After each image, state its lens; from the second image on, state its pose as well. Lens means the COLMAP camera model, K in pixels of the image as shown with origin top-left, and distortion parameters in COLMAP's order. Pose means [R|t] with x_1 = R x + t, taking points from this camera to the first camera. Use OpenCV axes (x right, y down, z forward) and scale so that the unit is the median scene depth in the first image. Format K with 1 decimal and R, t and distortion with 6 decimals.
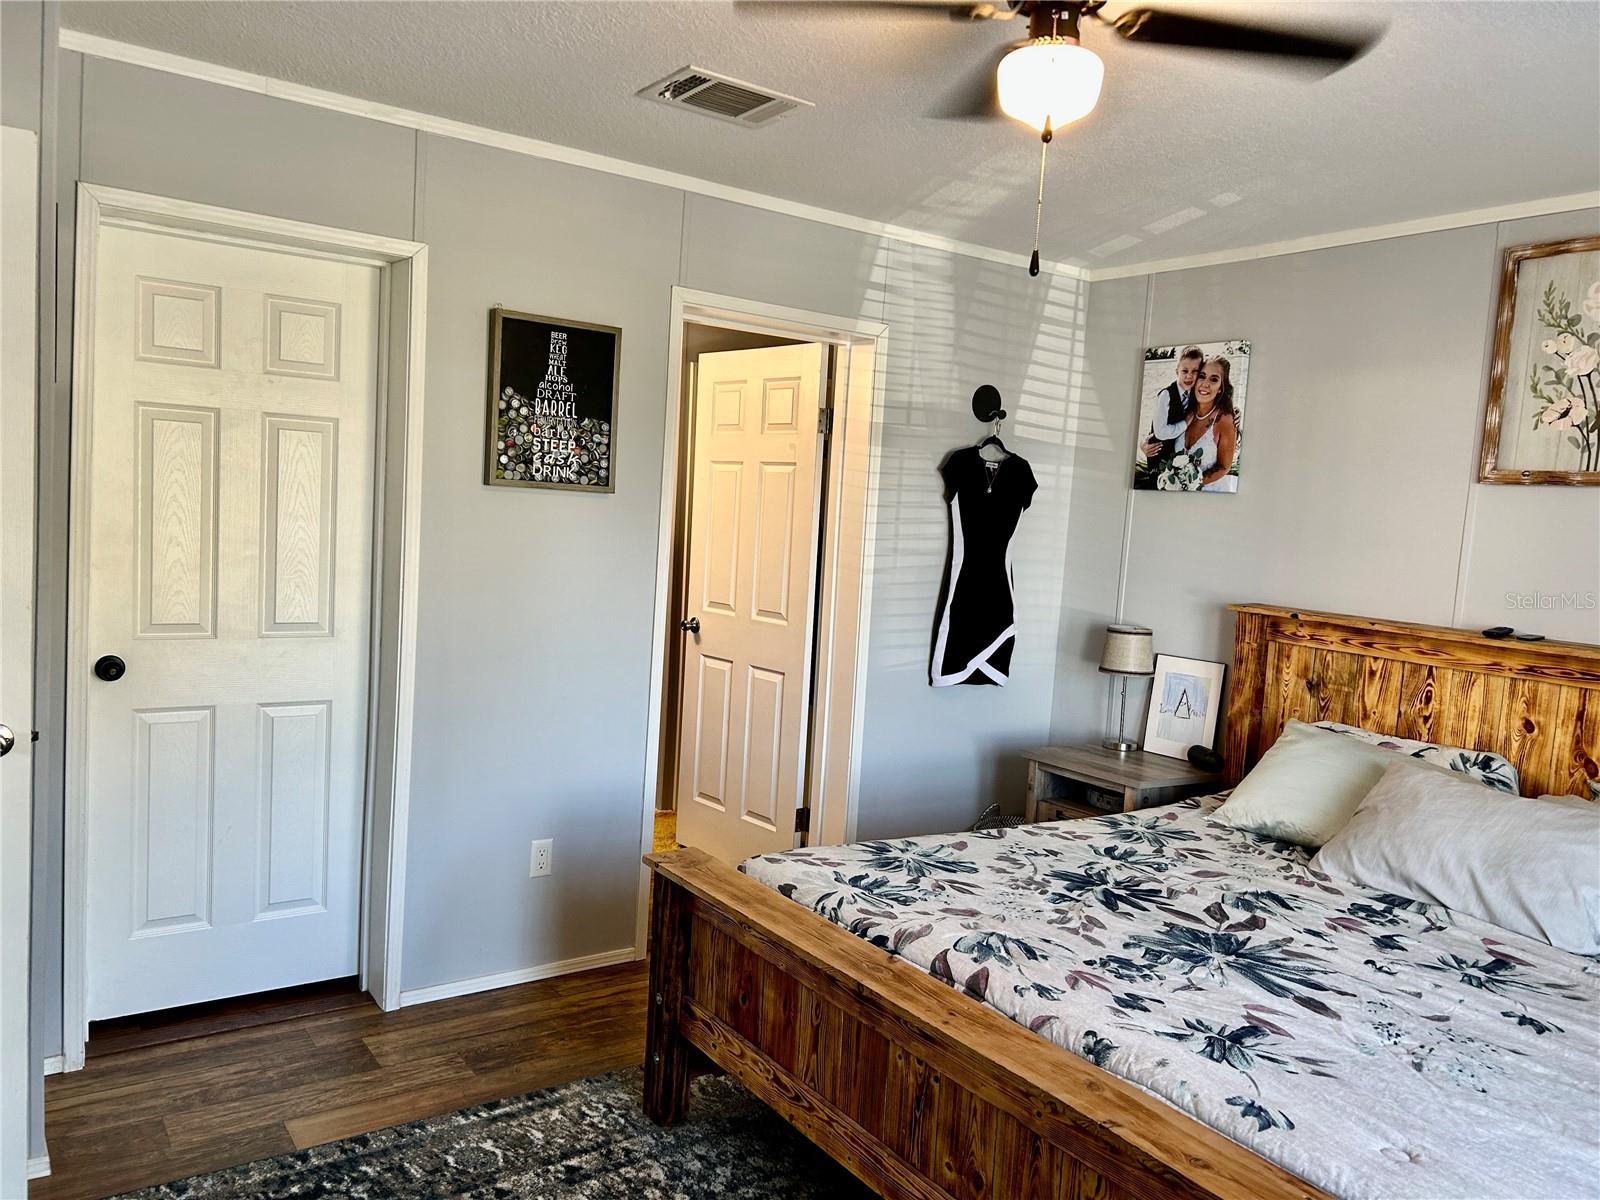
lens RADIAL K [[1199.8, 0, 786.1], [0, 1199.8, 597.9], [0, 0, 1]] dist [0.059357, -0.066501]
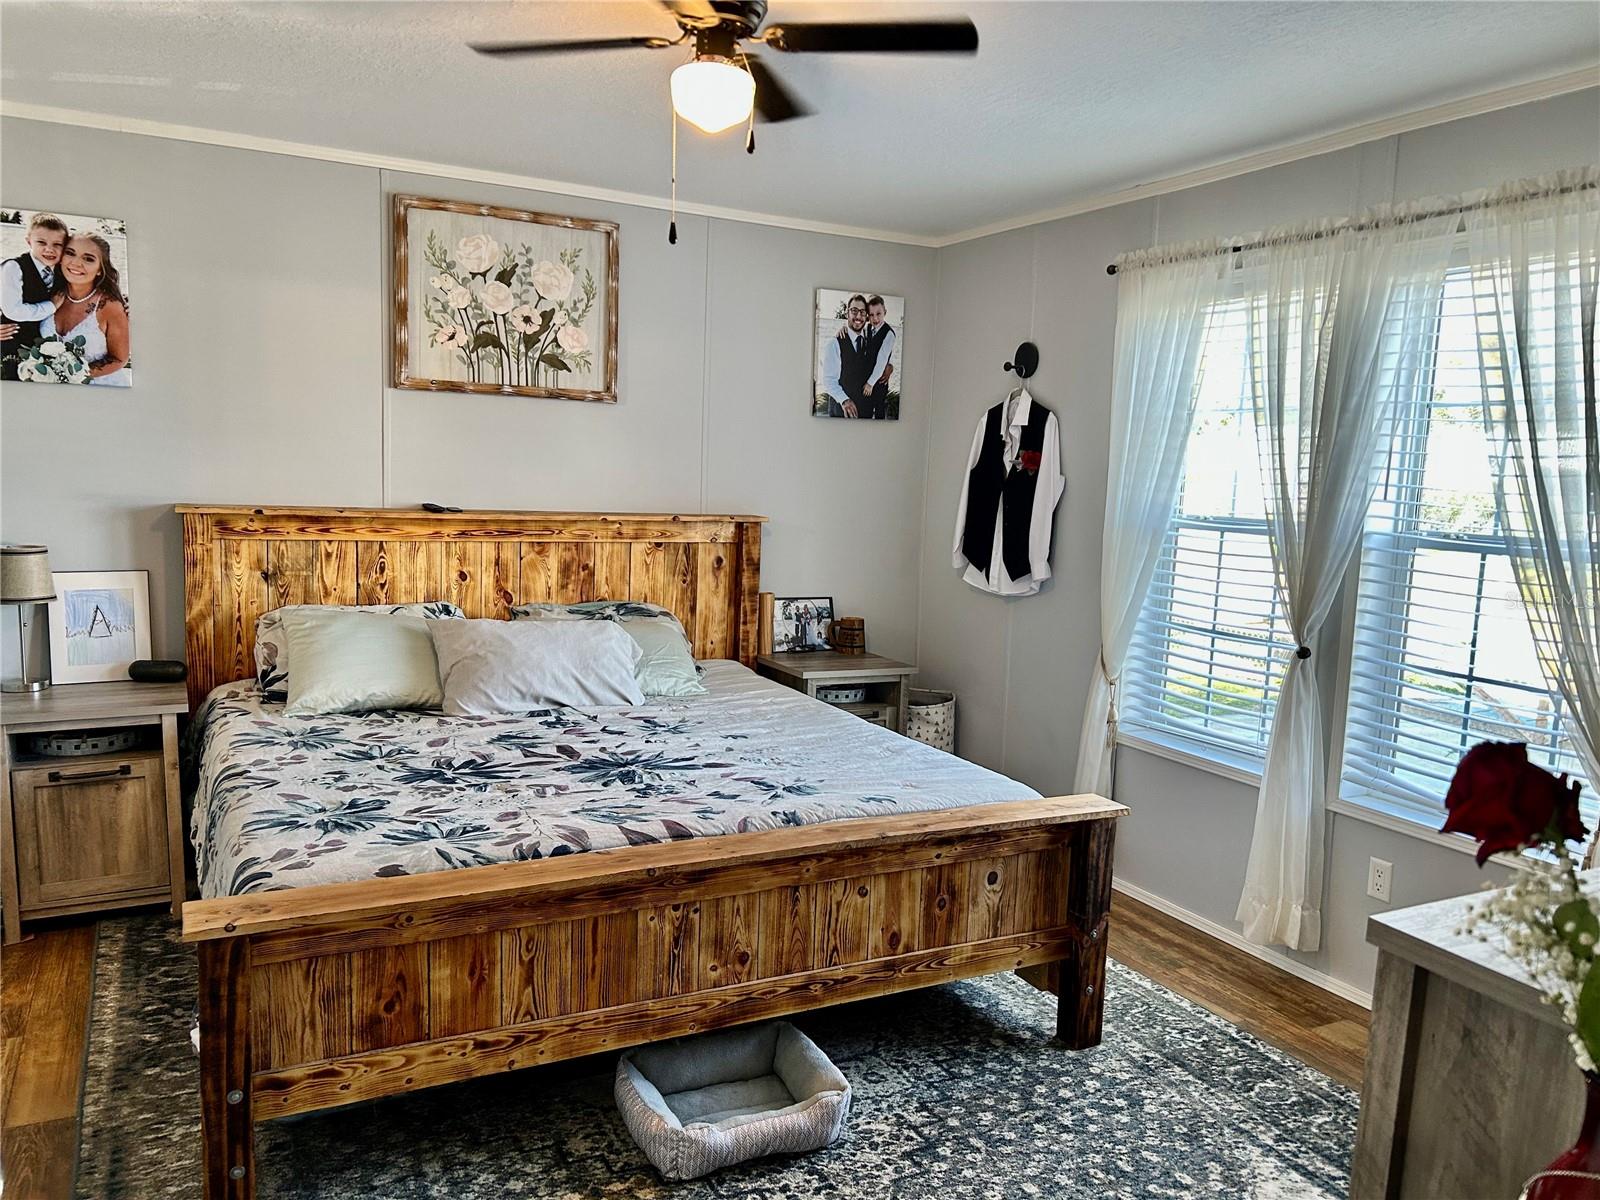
lens RADIAL K [[1199.8, 0, 804.9], [0, 1199.8, 599.5], [0, 0, 1]] dist [0.059357, -0.066501]
pose [[0.122535, -0.172288, 0.977396, -0.655754], [0.049003, 0.984666, 0.167426, -0.073744], [-0.991254, 0.027380, 0.129098, 0.472764]]
